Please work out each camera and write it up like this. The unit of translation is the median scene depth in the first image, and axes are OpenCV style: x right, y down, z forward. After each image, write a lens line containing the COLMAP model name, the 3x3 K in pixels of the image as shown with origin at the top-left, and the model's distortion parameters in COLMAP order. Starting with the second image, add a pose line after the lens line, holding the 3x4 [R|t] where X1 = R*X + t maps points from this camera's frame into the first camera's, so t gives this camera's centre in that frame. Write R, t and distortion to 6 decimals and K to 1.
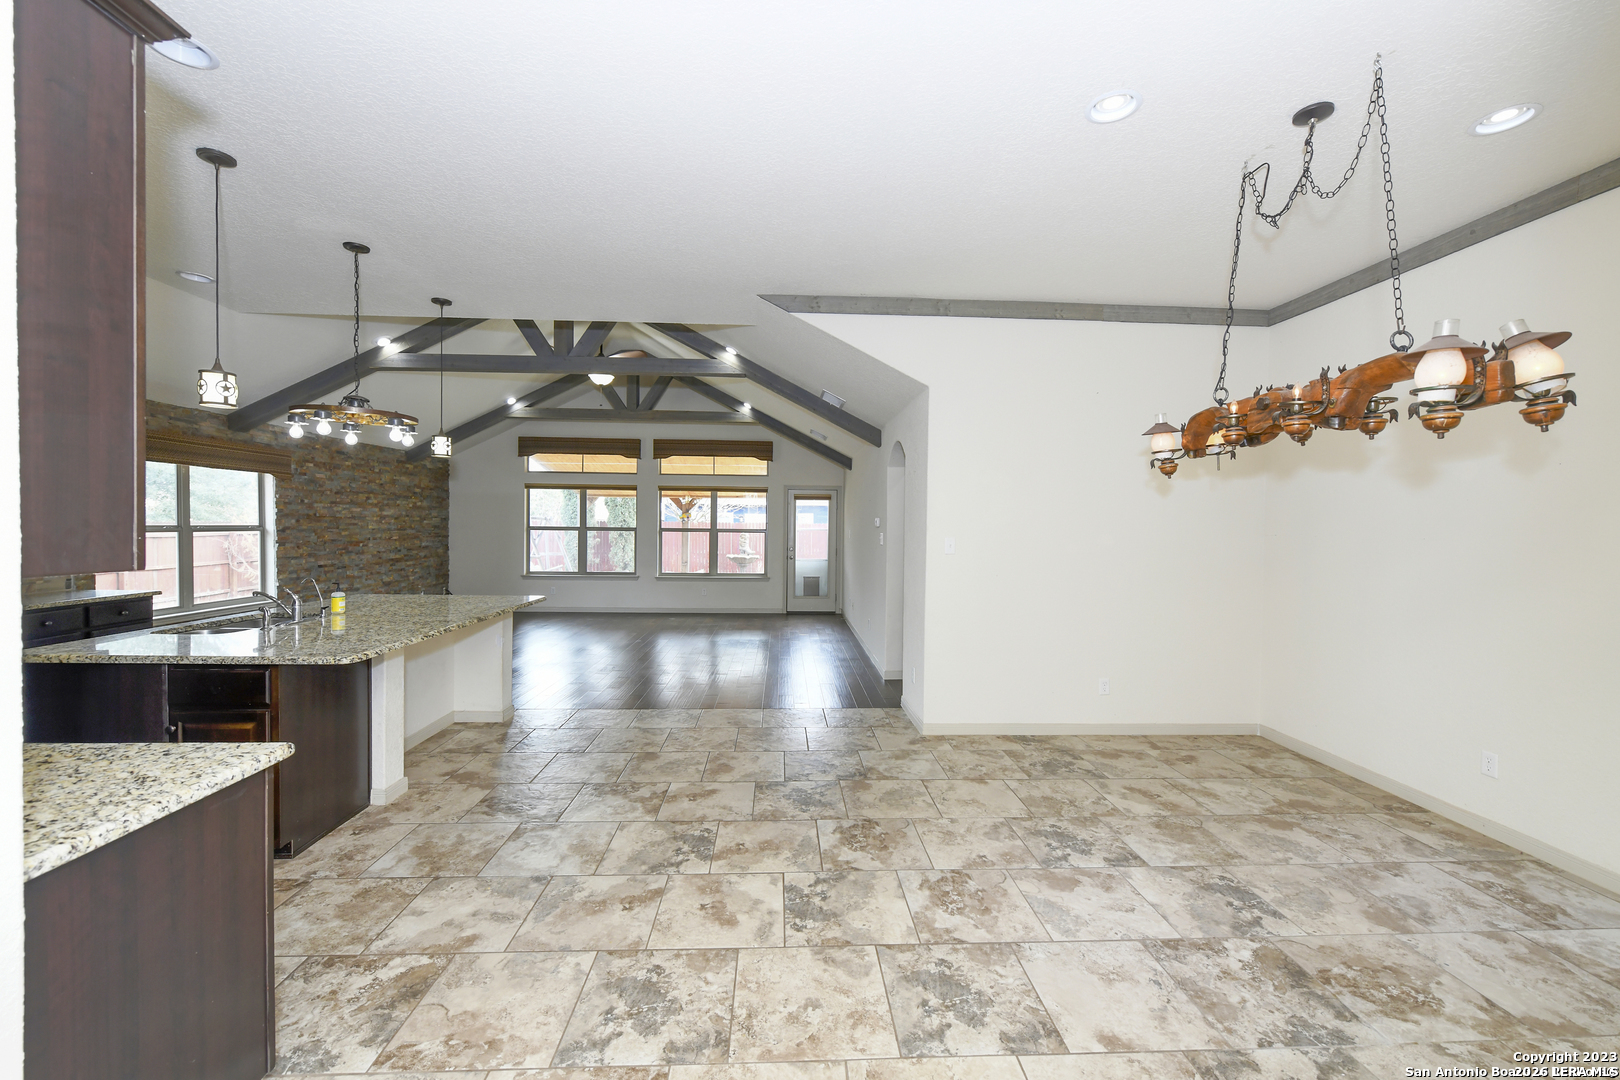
lens RADIAL K [[636.9, 0, 809.3], [0, 636.9, 535.4], [0, 0, 1]] dist [-0.000096, -0.000145]
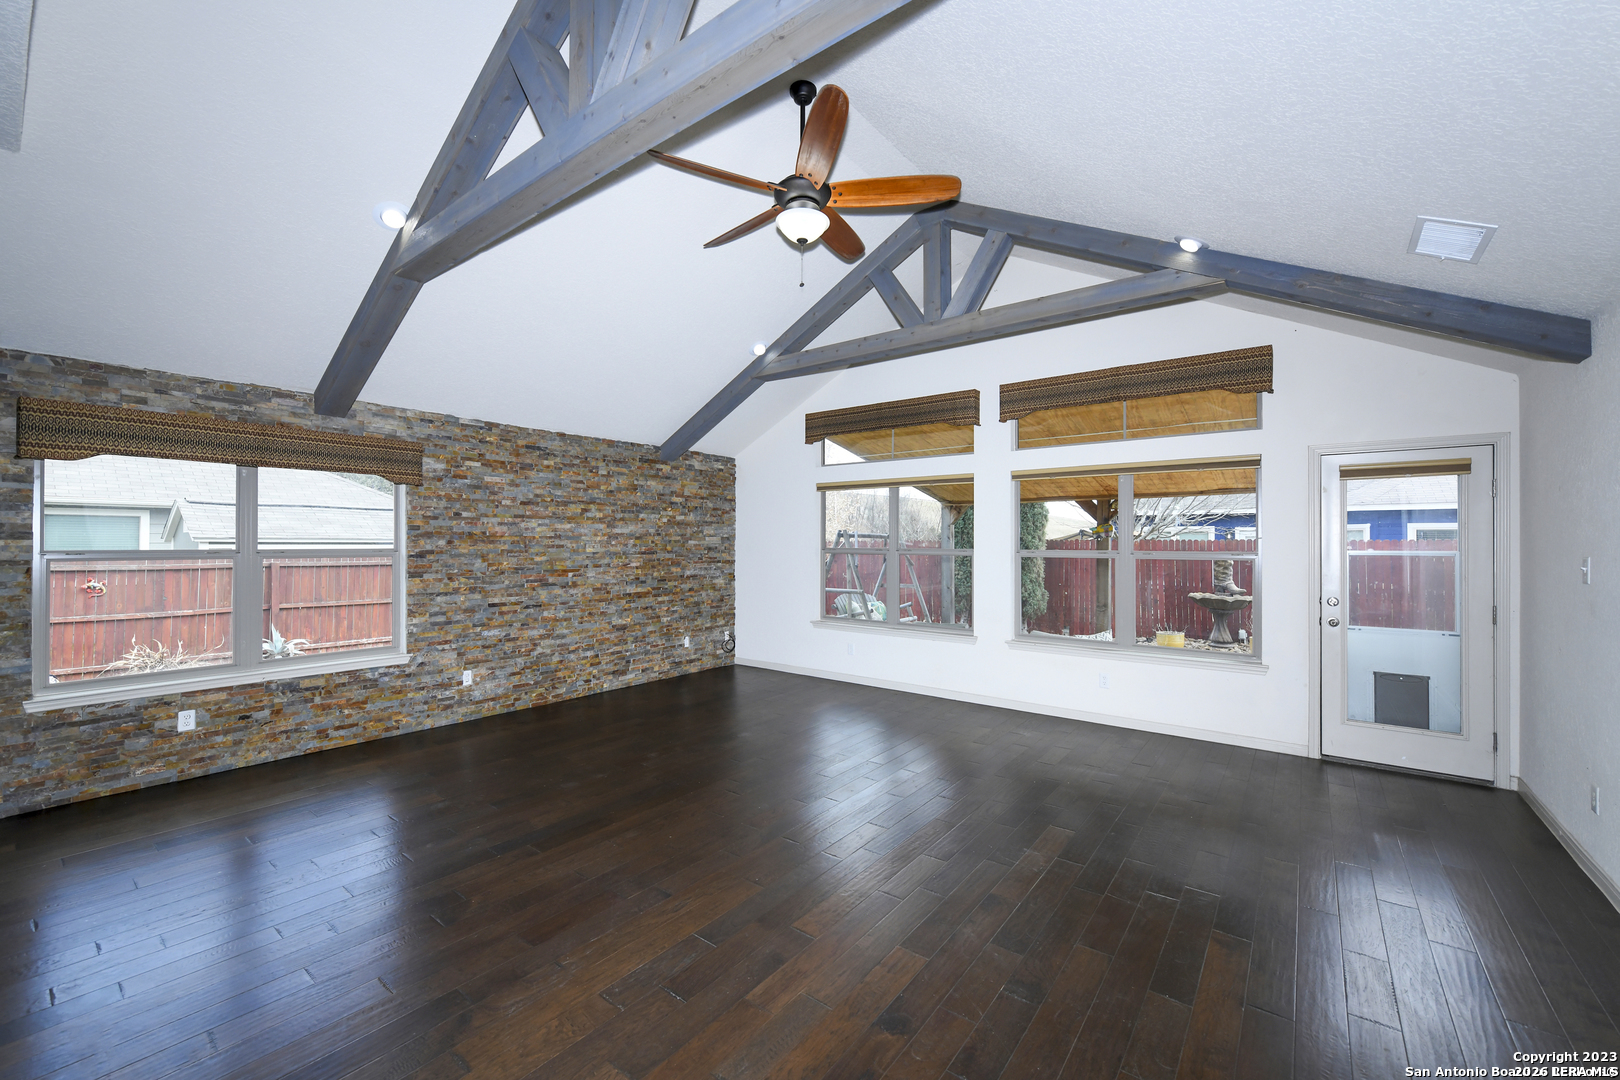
lens RADIAL K [[636.9, 0, 811.7], [0, 636.9, 541.4], [0, 0, 1]] dist [-0.000096, -0.000145]
pose [[0.765307, -0.009588, -0.643594, -0.025288], [-0.004659, 0.999780, -0.020435, -0.008938], [0.643648, 0.018638, 0.765095, 0.588520]]
